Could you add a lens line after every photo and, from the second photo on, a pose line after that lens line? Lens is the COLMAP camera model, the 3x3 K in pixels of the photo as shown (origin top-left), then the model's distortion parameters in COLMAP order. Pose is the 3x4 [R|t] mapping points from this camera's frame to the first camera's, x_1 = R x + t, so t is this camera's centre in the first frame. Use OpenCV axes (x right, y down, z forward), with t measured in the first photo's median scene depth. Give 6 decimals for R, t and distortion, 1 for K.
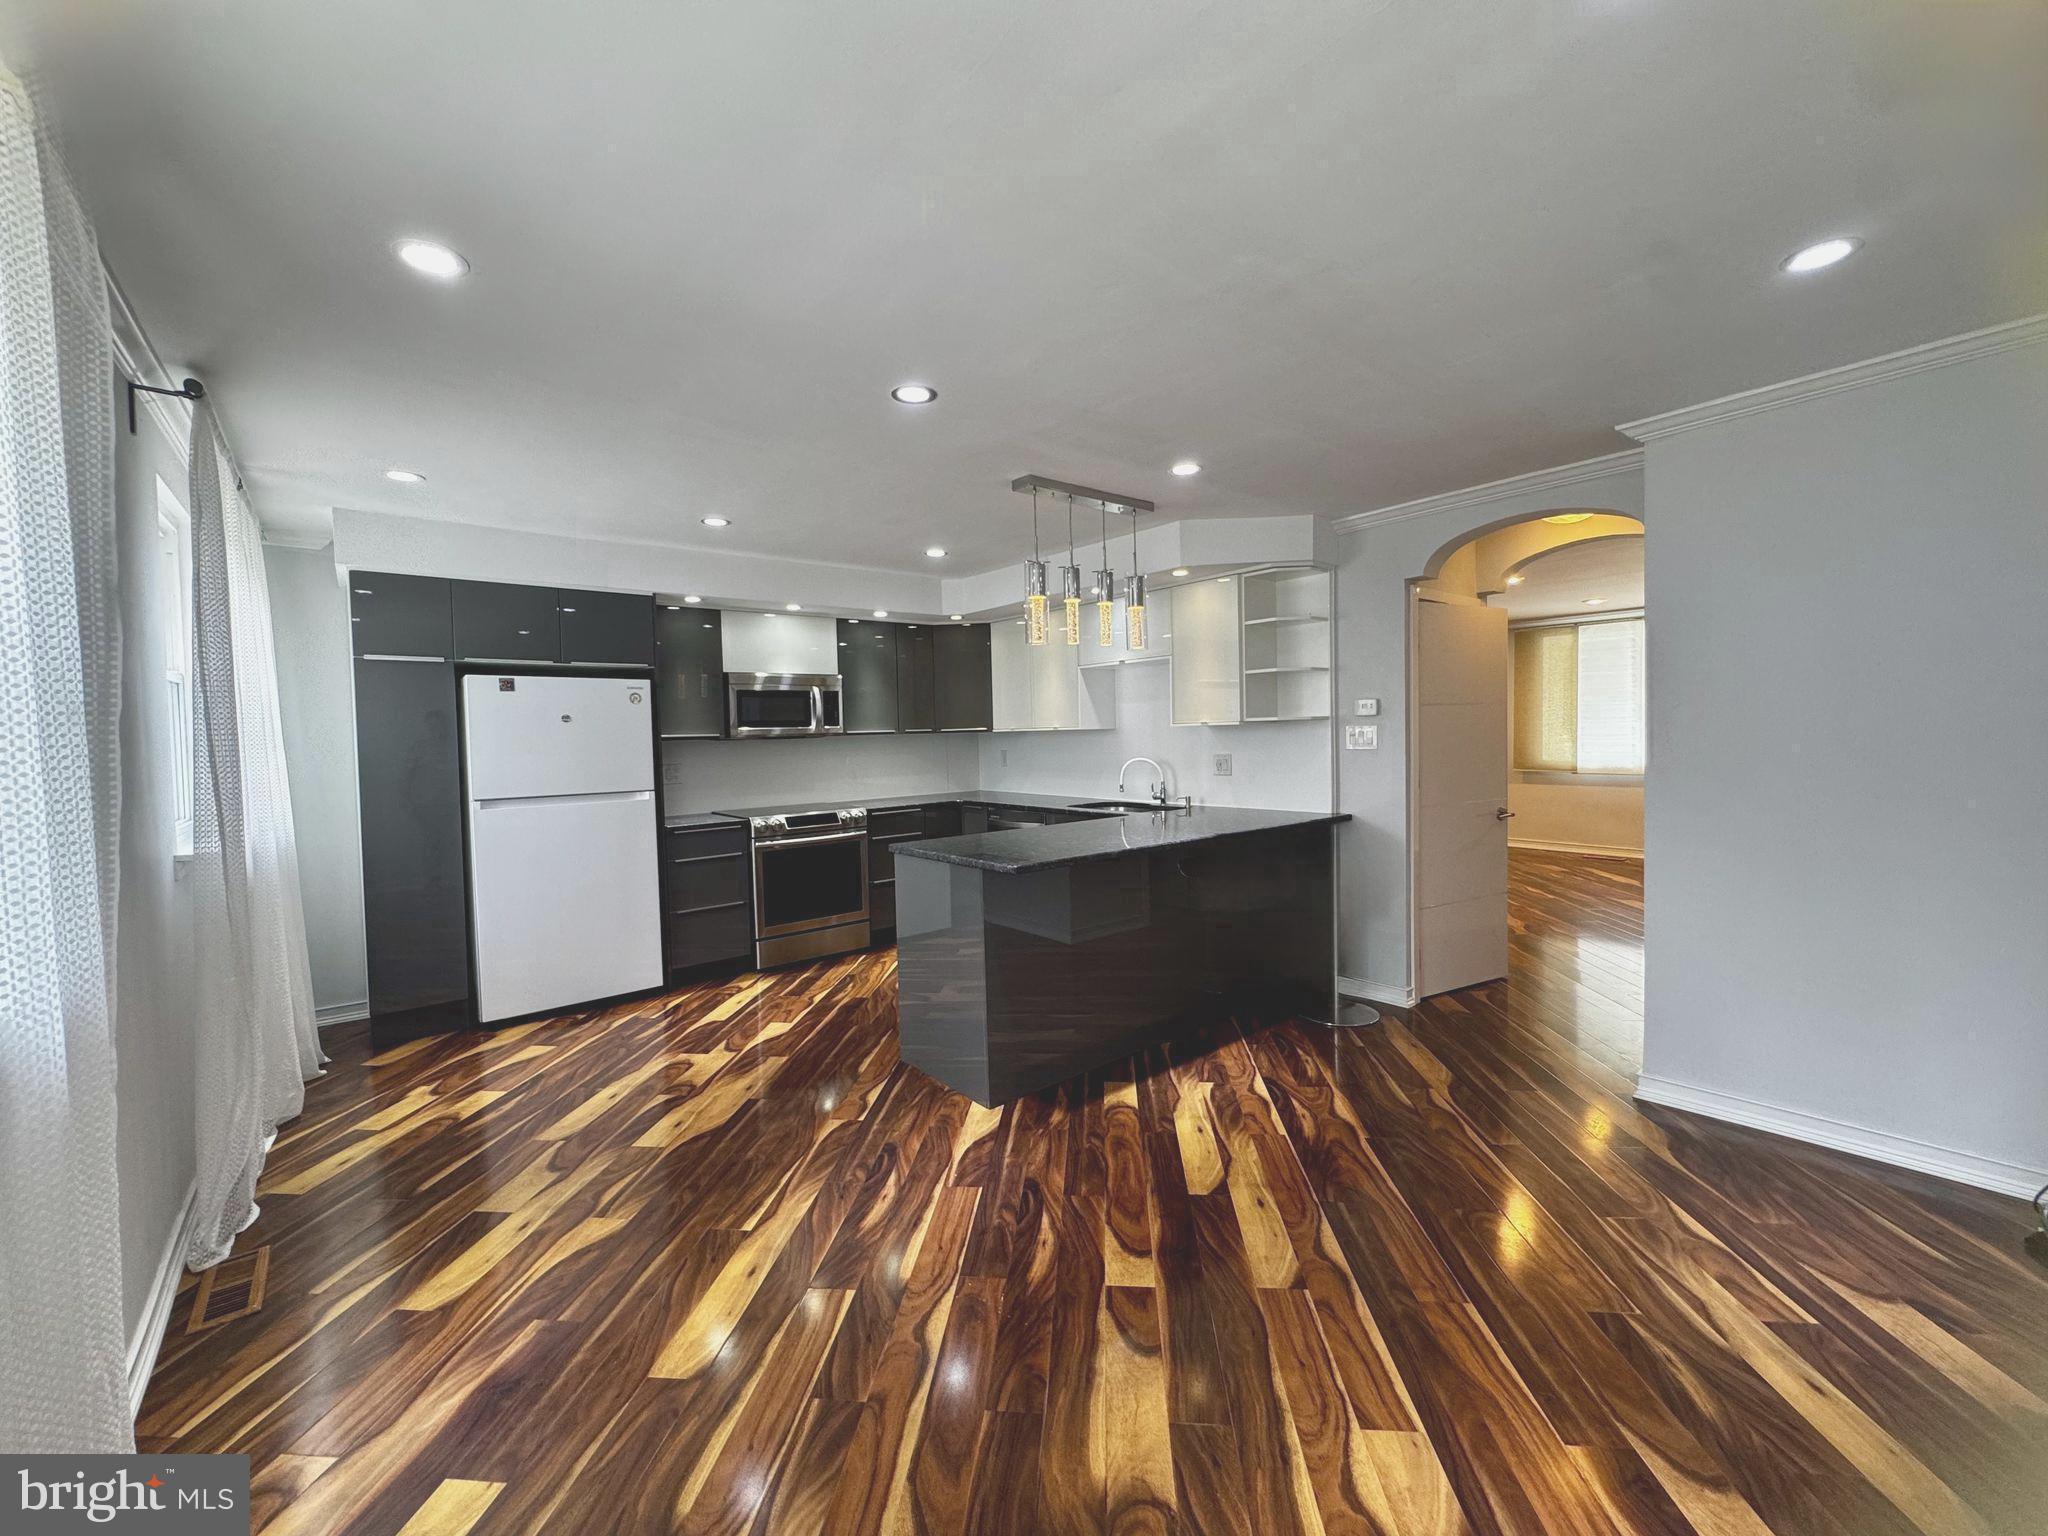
lens RADIAL K [[820.9, 0, 1021.3], [0, 820.9, 763.9], [0, 0, 1]] dist [-0.004744, 0.000187]
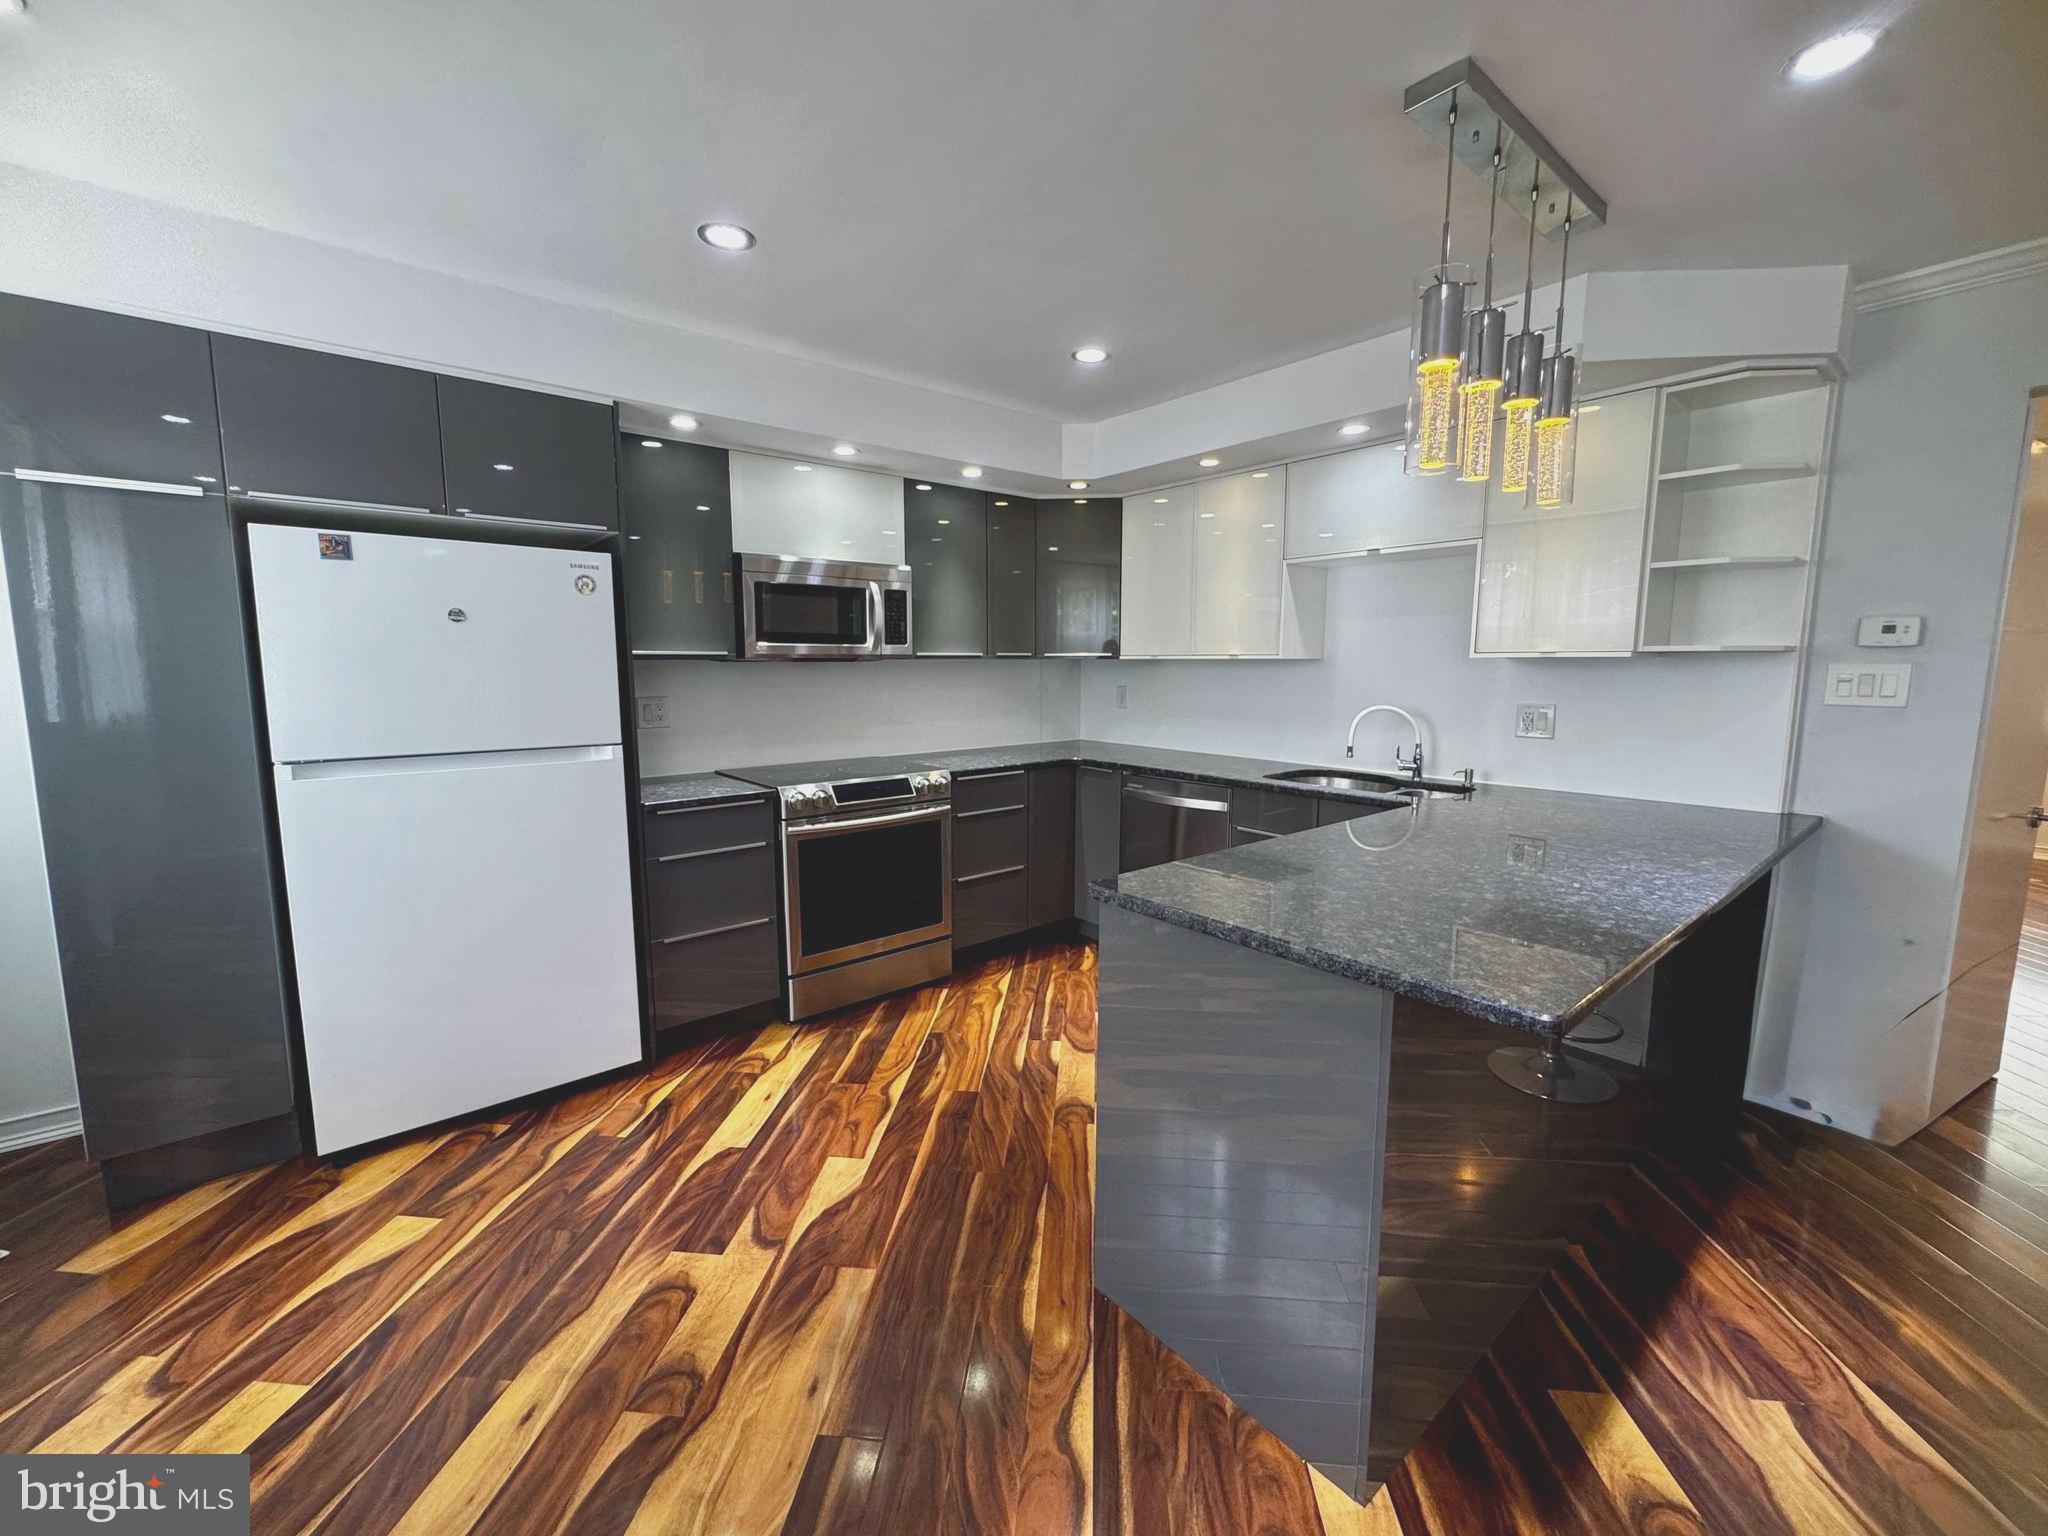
lens RADIAL K [[820.9, 0, 1021.3], [0, 820.9, 763.9], [0, 0, 1]] dist [-0.004744, 0.000187]
pose [[0.999672, 0.023379, 0.010487, -0.164455], [-0.024198, 0.995978, 0.086271, -0.011616], [-0.008428, -0.086496, 0.996217, 0.405261]]
